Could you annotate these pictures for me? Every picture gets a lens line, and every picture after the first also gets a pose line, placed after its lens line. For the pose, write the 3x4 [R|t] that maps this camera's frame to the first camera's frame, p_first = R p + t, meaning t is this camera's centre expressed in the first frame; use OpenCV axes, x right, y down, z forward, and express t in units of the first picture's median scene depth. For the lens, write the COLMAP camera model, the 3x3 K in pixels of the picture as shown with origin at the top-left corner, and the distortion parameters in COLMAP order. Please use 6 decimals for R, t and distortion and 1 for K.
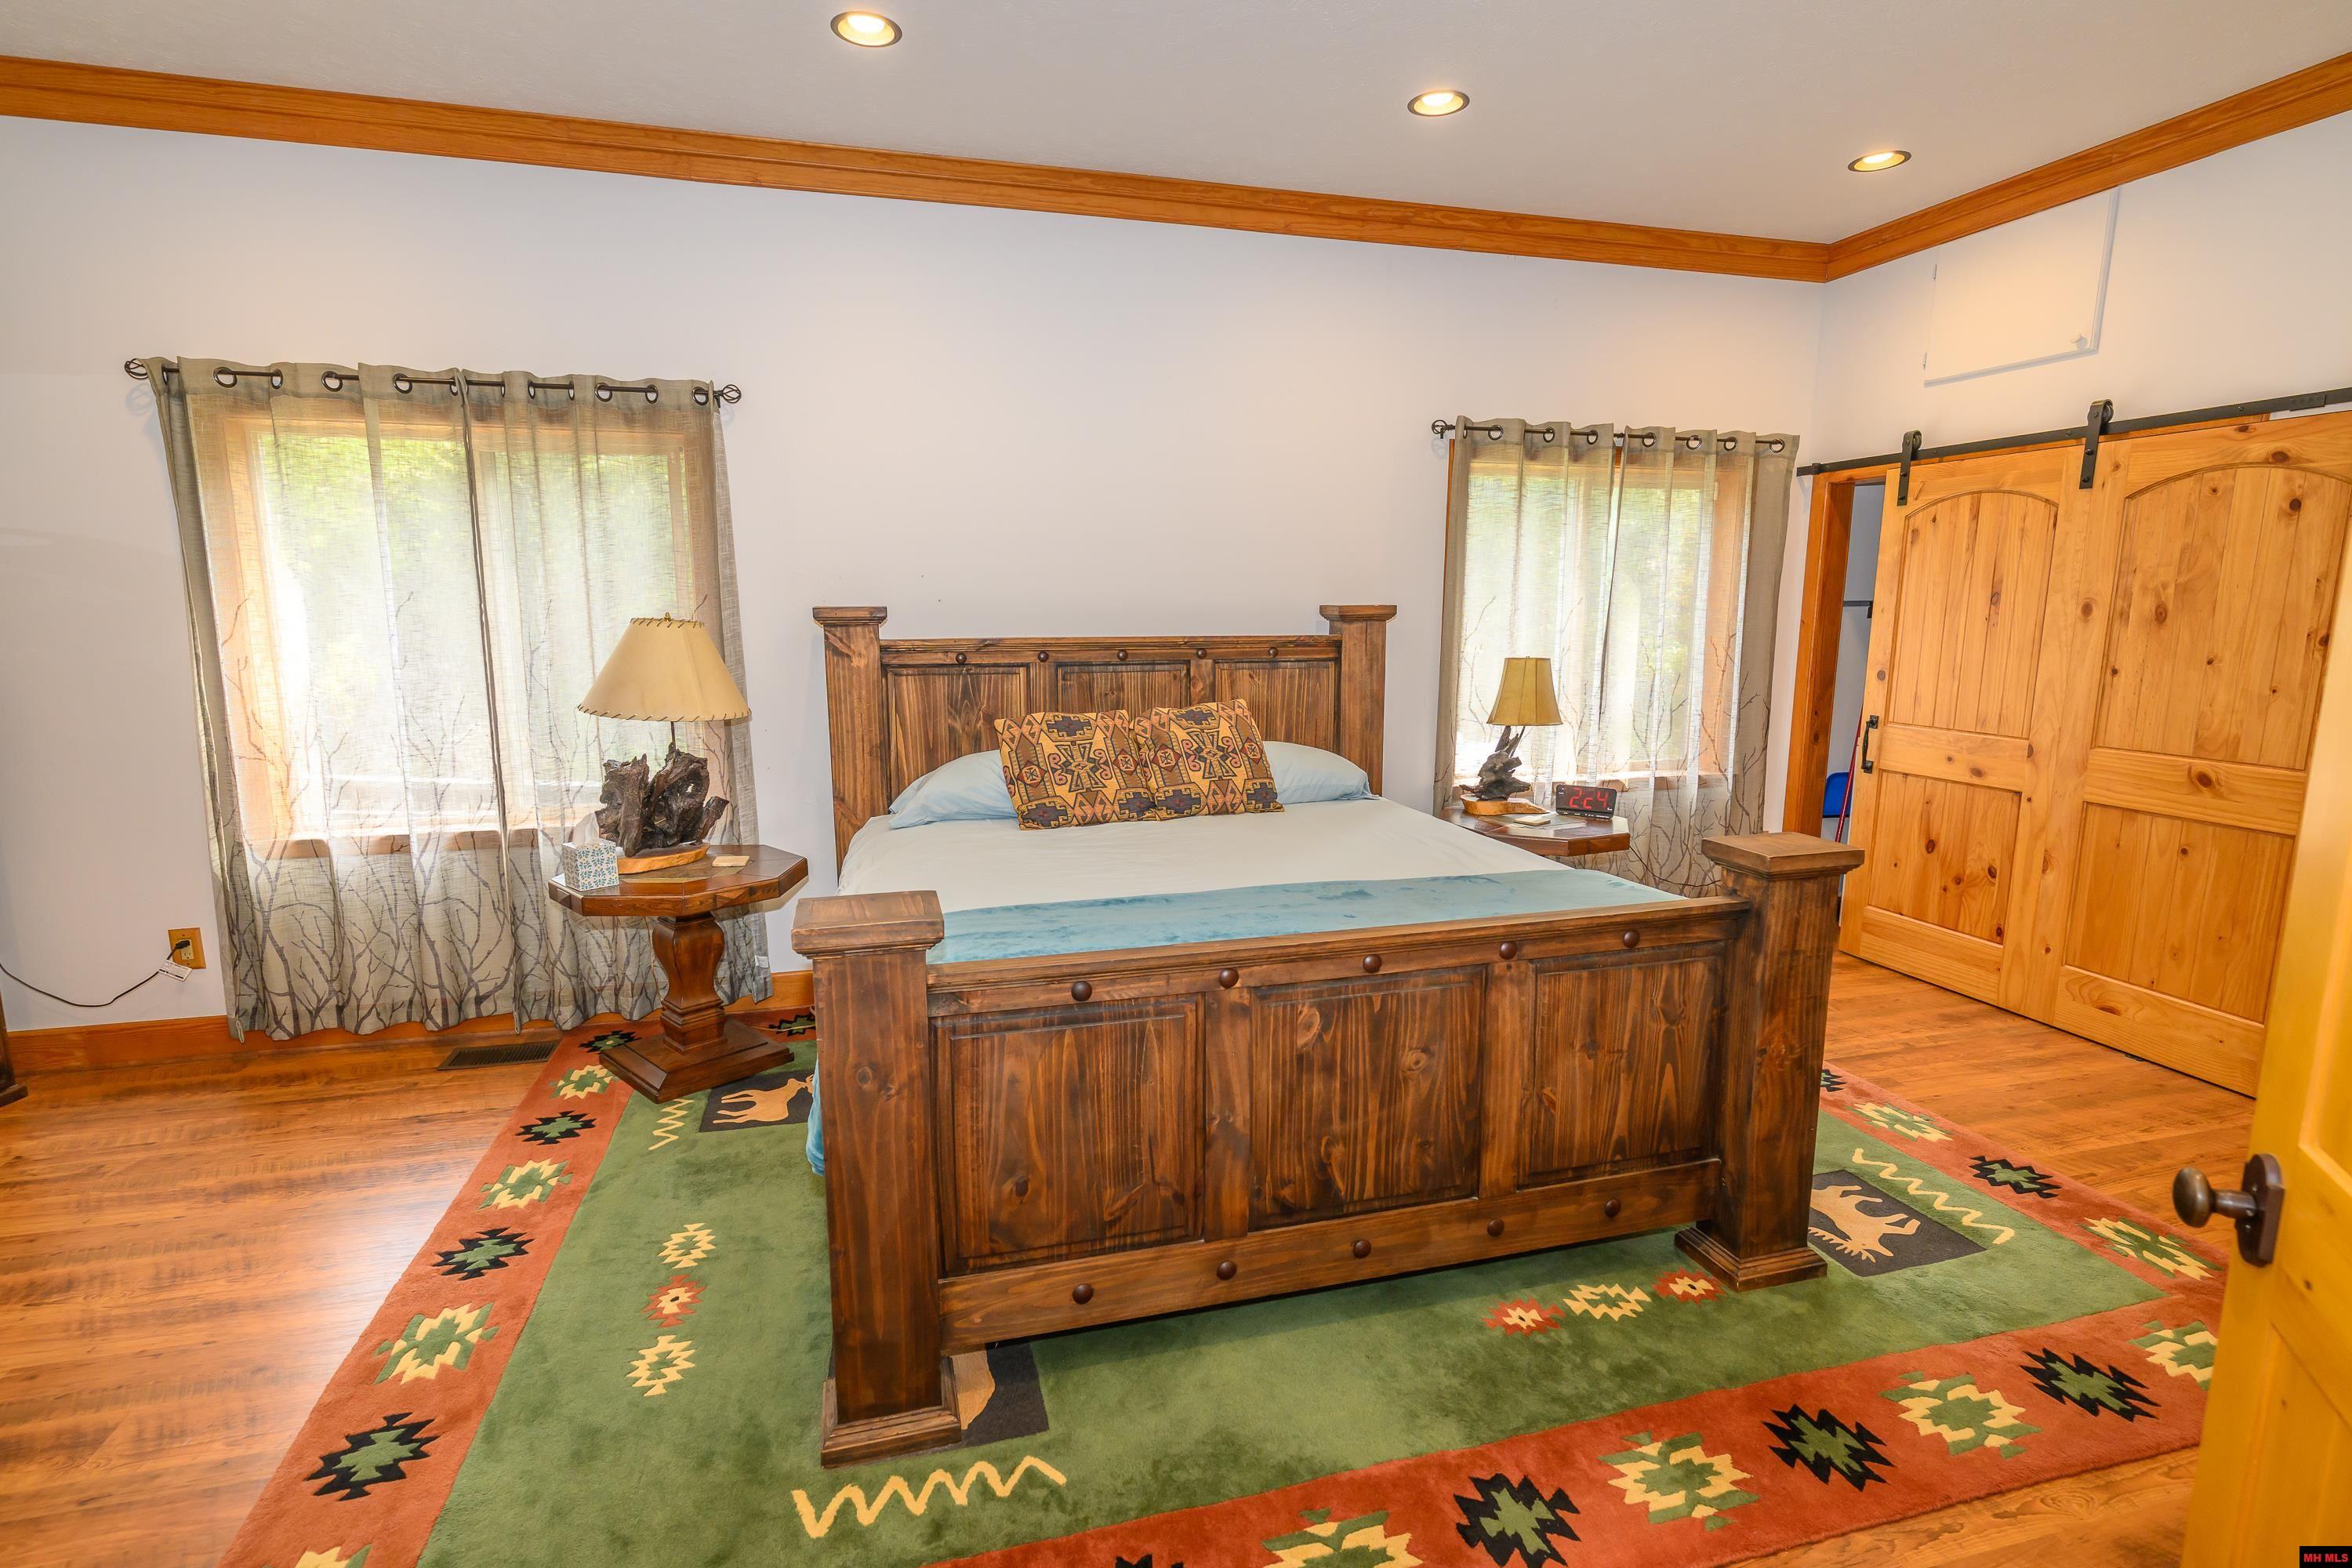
lens RADIAL K [[1117.0, 0, 1165.5], [0, 1117.0, 785.6], [0, 0, 1]] dist [-0.001308, 0.002139]
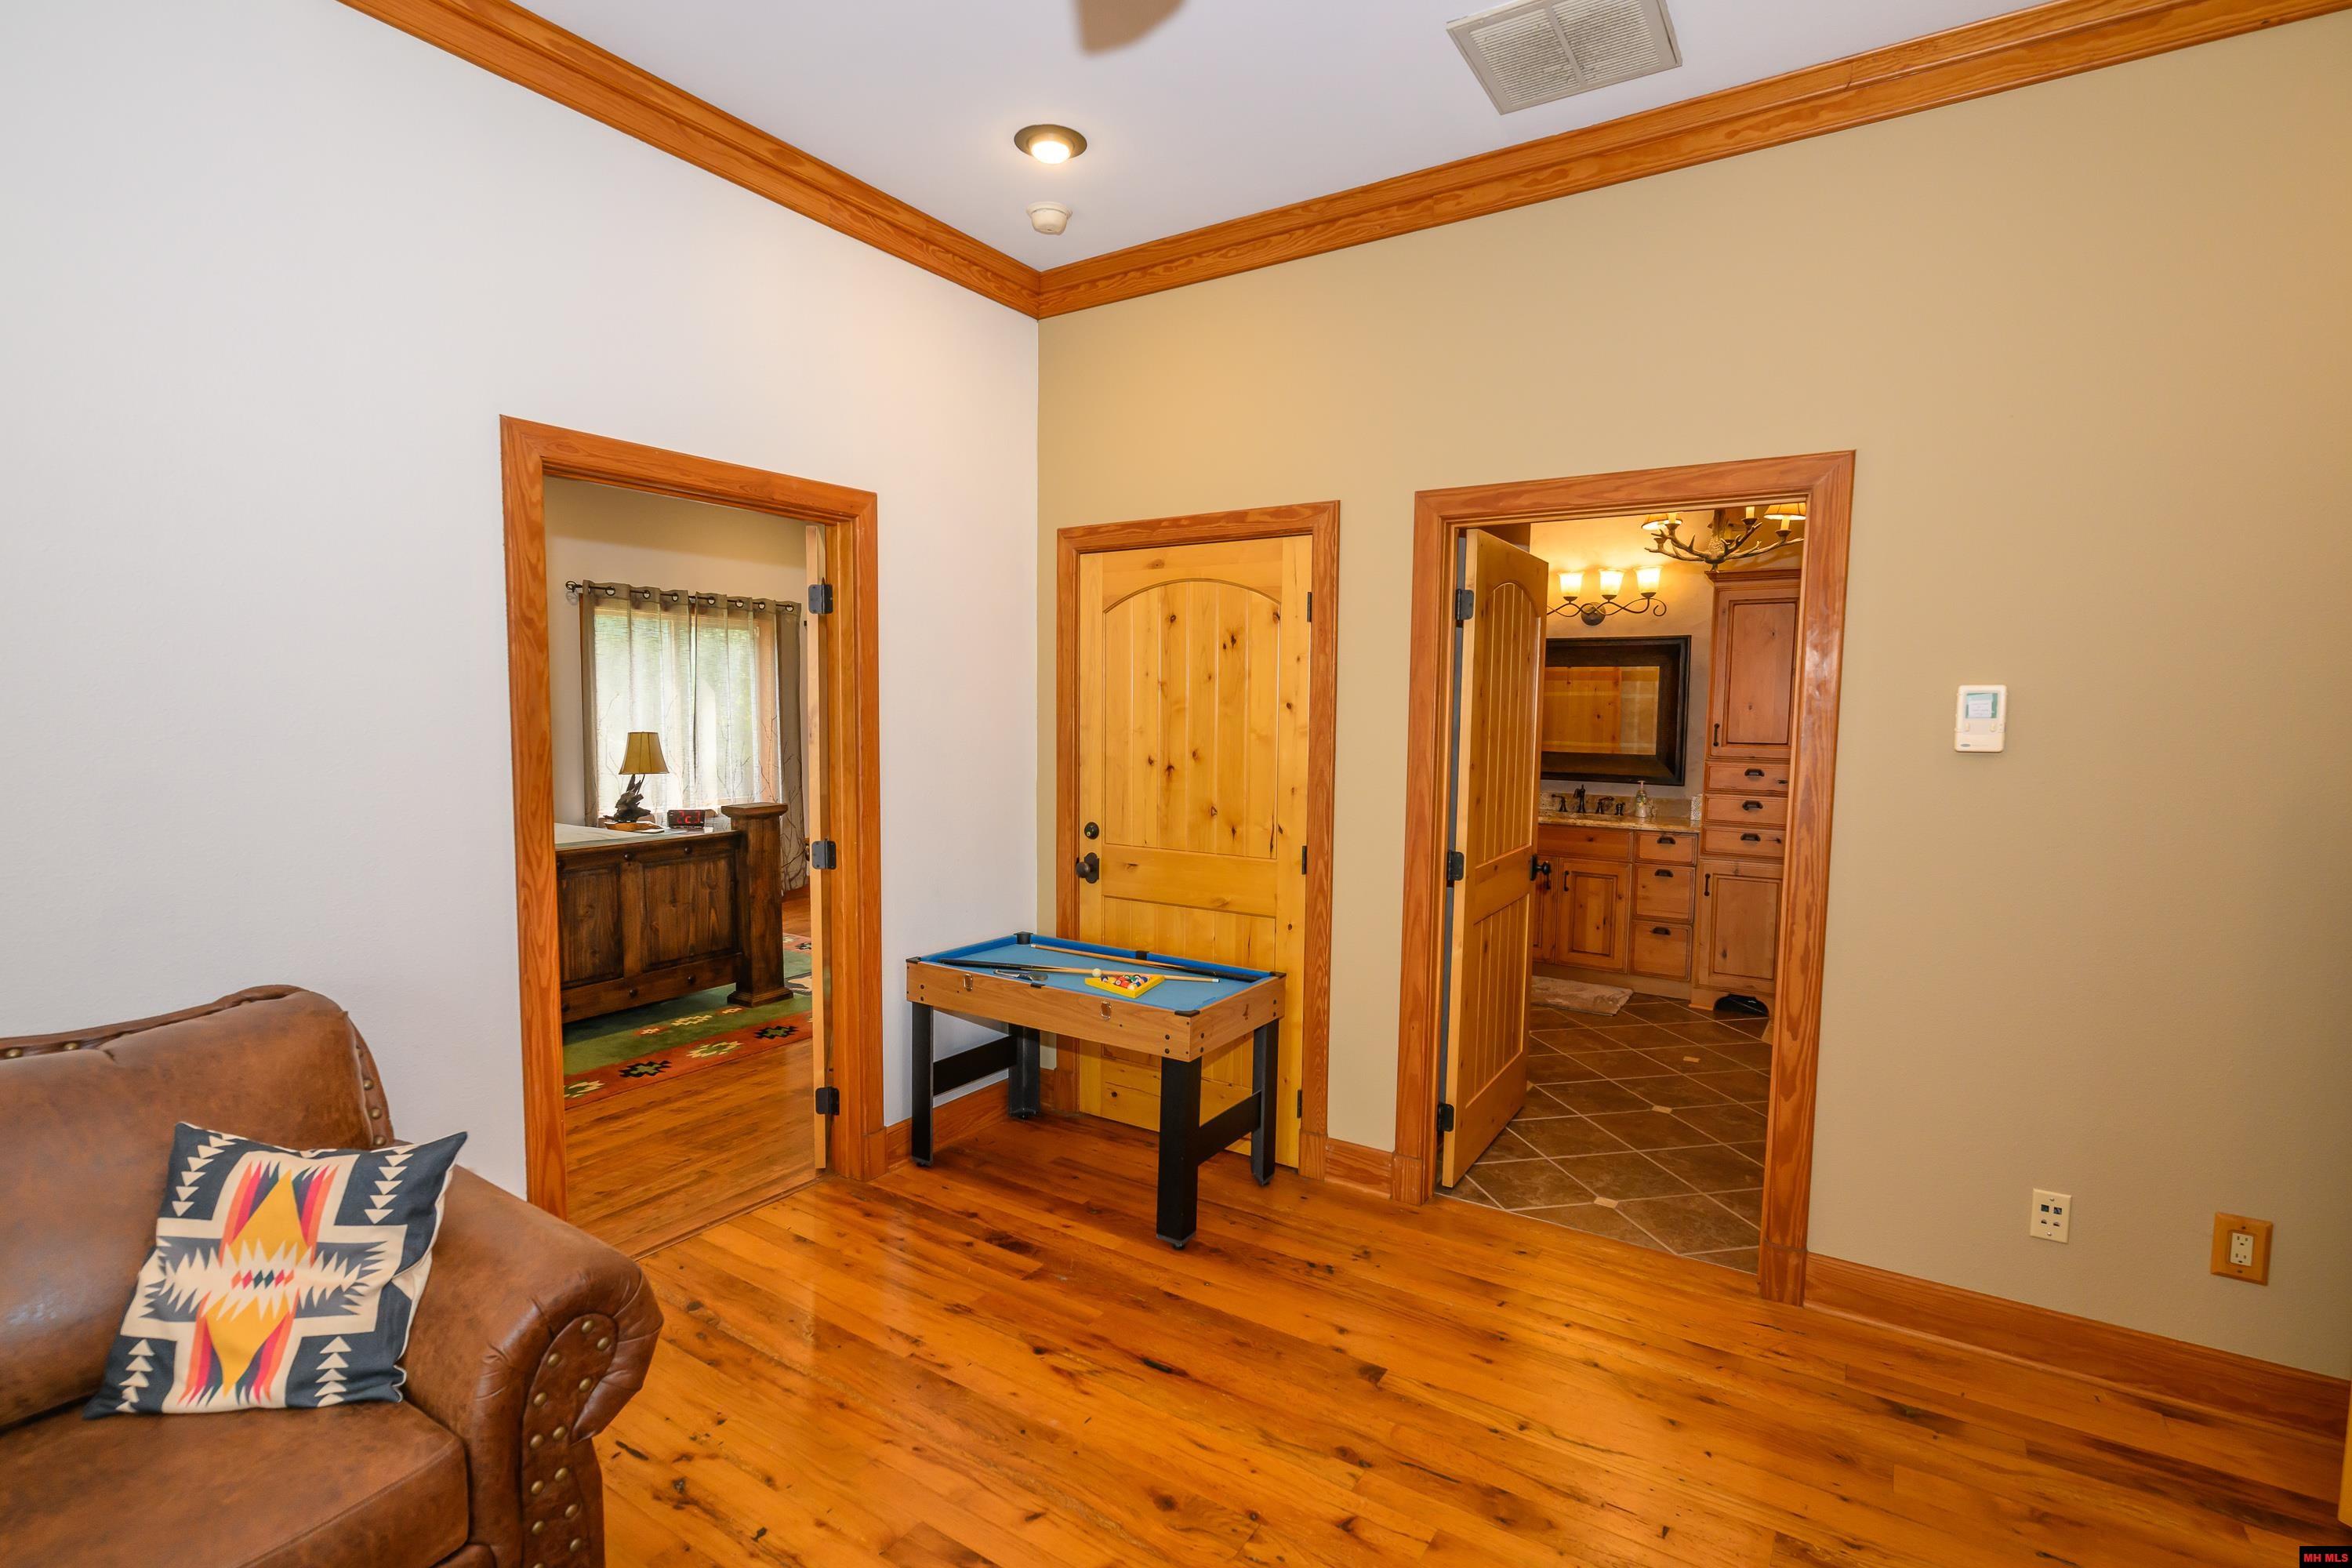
lens RADIAL K [[1117.0, 0, 1164.8], [0, 1117.0, 794.5], [0, 0, 1]] dist [-0.001308, 0.002139]
pose [[0.750010, -0.047225, 0.659739, -0.222173], [0.095774, 0.994690, -0.037677, 0.135969], [-0.654456, 0.091444, 0.750550, -0.868267]]
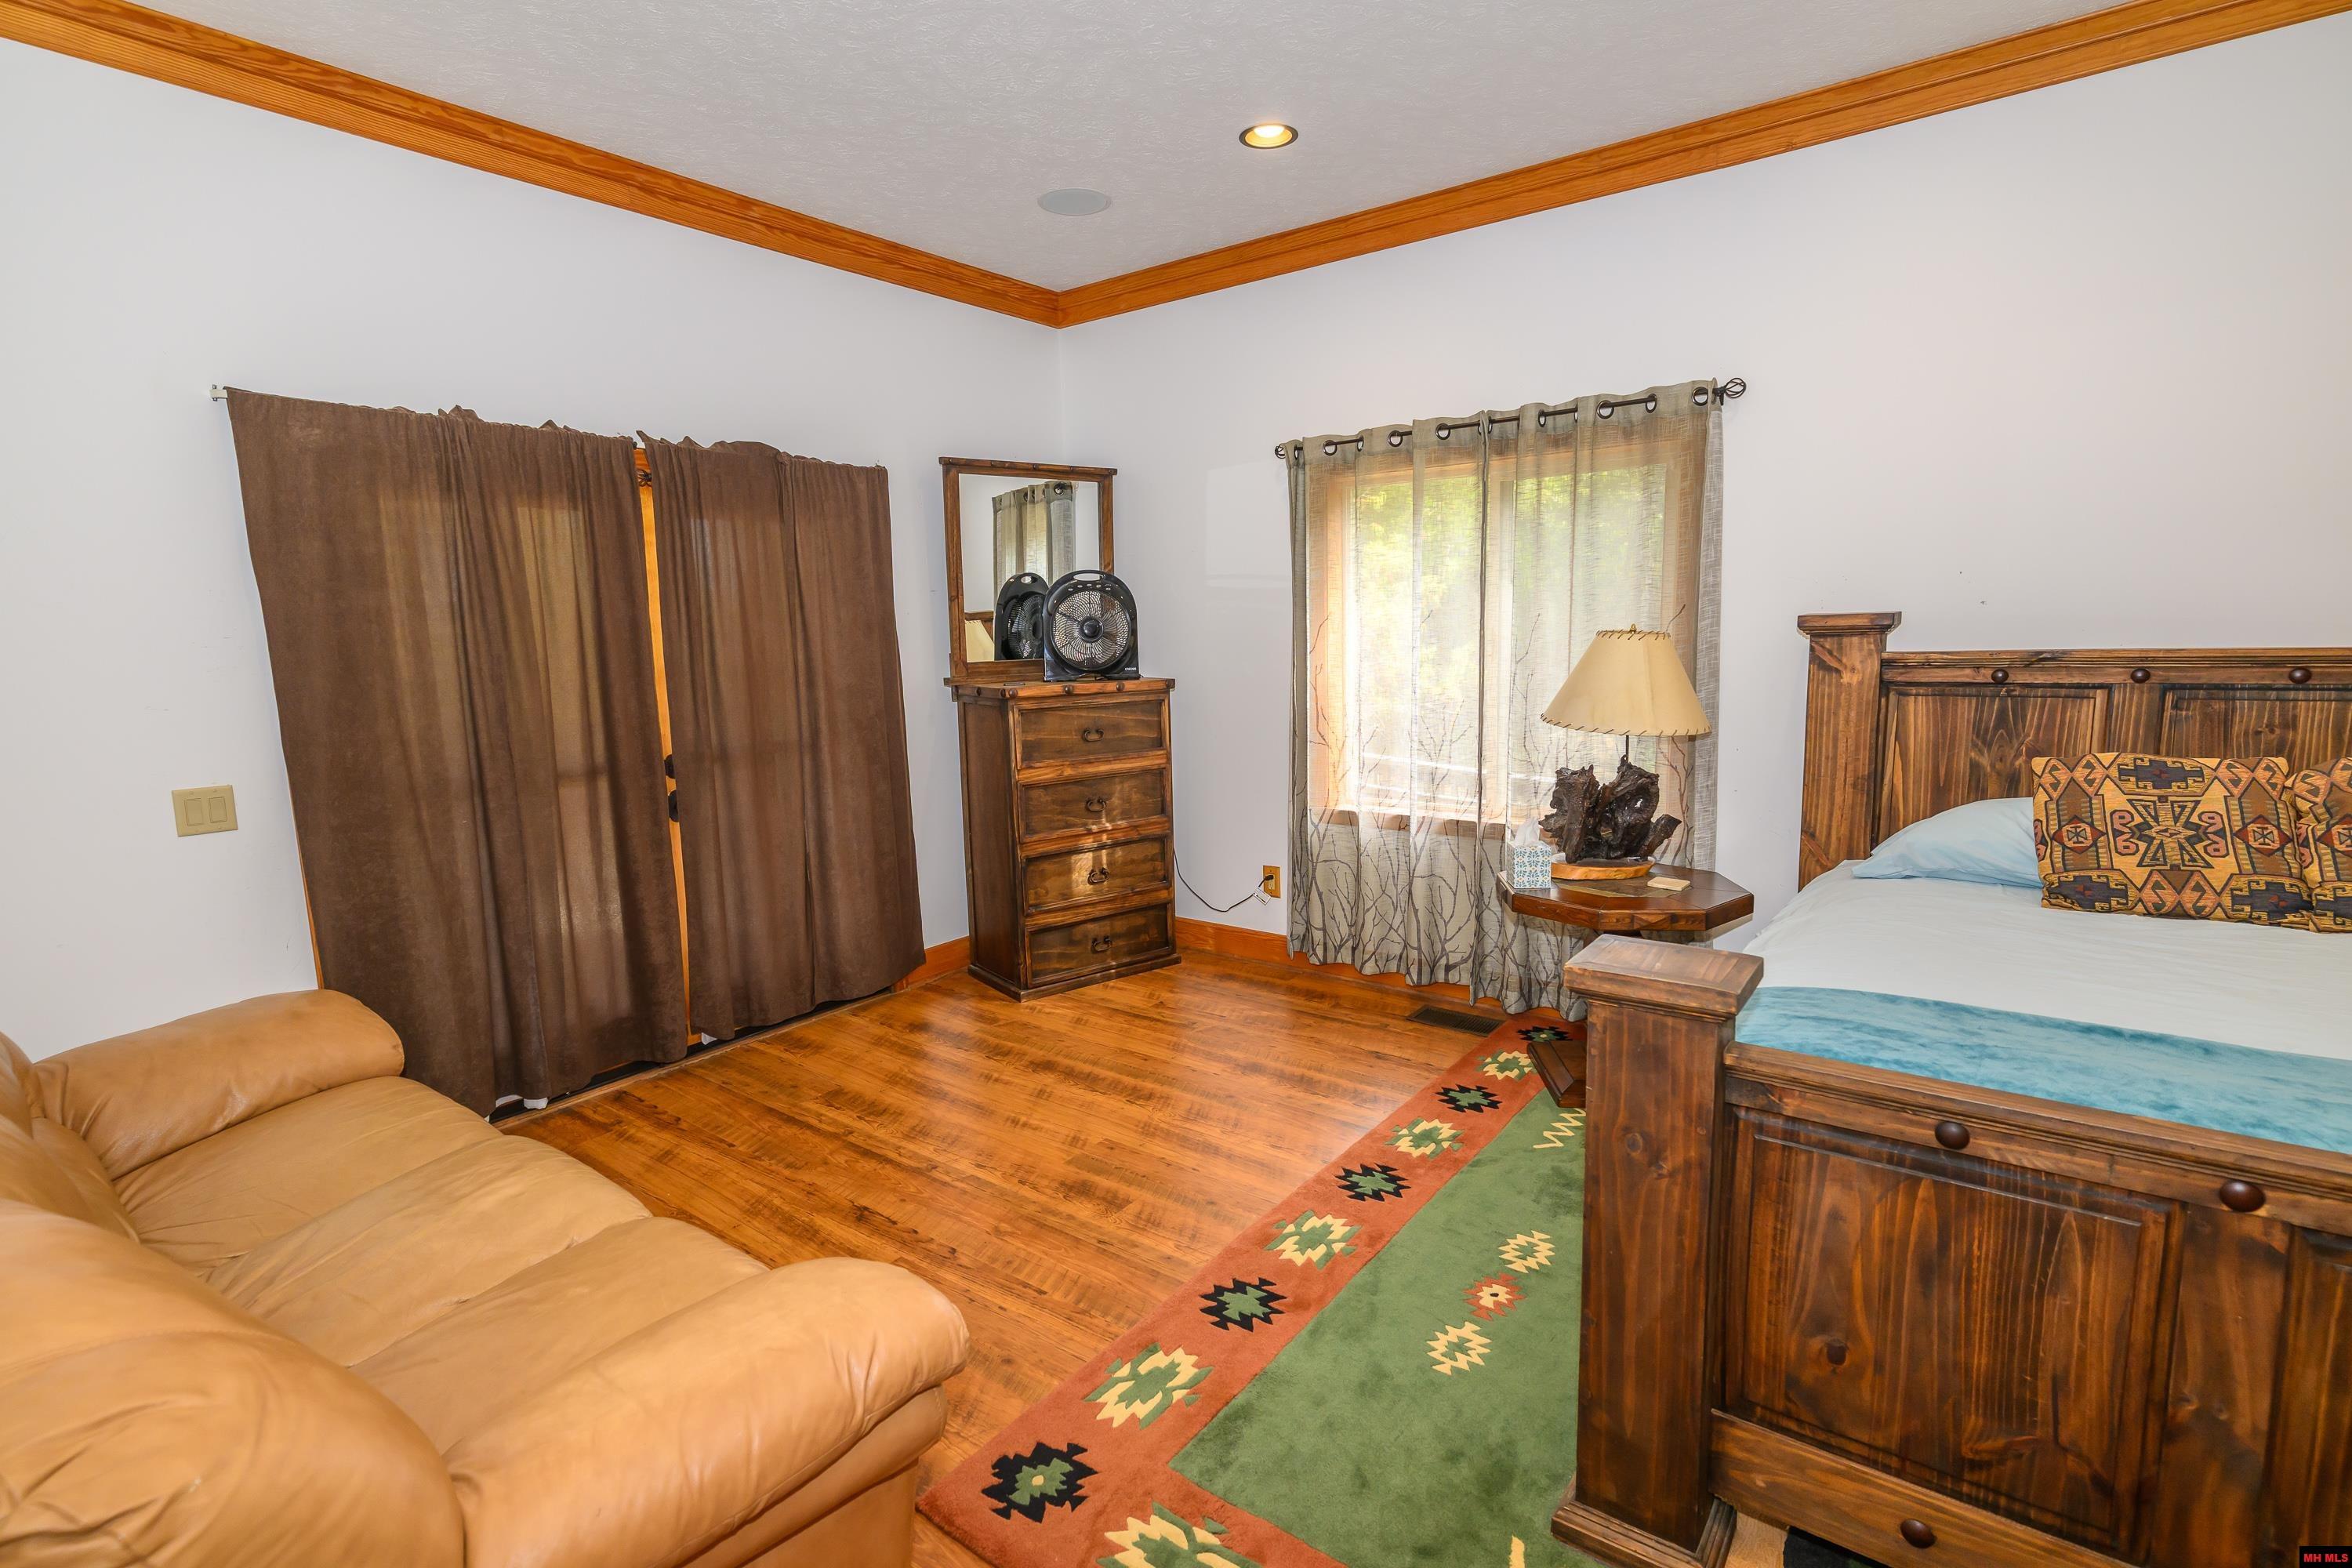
lens RADIAL K [[1117.0, 0, 1167.4], [0, 1117.0, 794.2], [0, 0, 1]] dist [-0.001308, 0.002139]
pose [[0.608614, 0.102417, -0.786829, 0.097309], [-0.100979, 0.993569, 0.051219, -0.014622], [0.787015, 0.048281, 0.615042, 0.074774]]
